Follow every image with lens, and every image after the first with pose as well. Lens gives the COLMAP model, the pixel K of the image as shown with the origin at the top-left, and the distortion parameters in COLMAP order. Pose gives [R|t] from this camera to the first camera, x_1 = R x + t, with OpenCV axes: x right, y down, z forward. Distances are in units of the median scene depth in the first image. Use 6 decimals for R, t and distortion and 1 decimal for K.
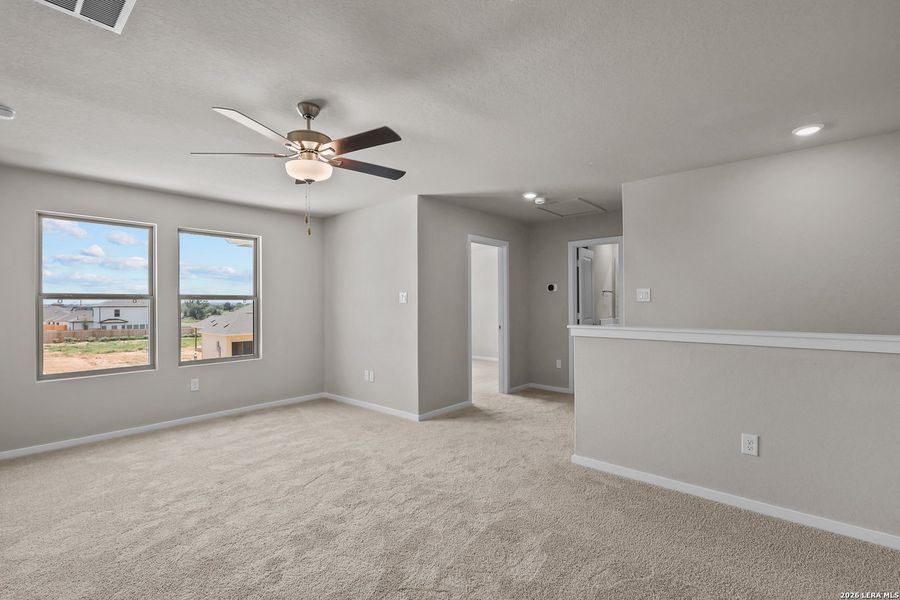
lens RADIAL K [[414.3, 0, 447.3], [0, 414.3, 301.2], [0, 0, 1]] dist [-0.000631, -0.000028]
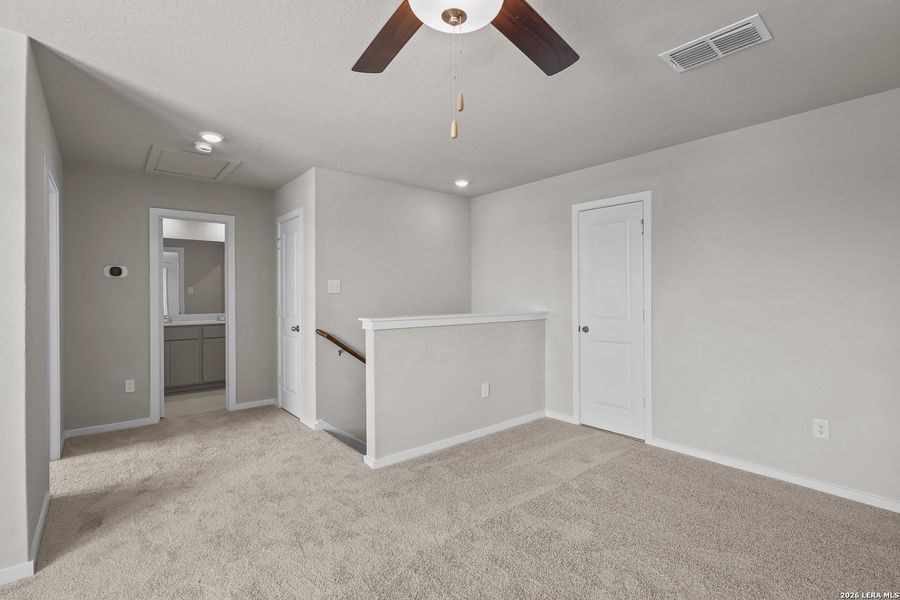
lens RADIAL K [[414.3, 0, 447.3], [0, 414.3, 301.2], [0, 0, 1]] dist [-0.000631, -0.000028]
pose [[0.140472, -0.008152, 0.990051, -0.465657], [-0.001914, 0.999962, 0.008505, 0.011113], [-0.990083, -0.003090, 0.140451, 0.583135]]
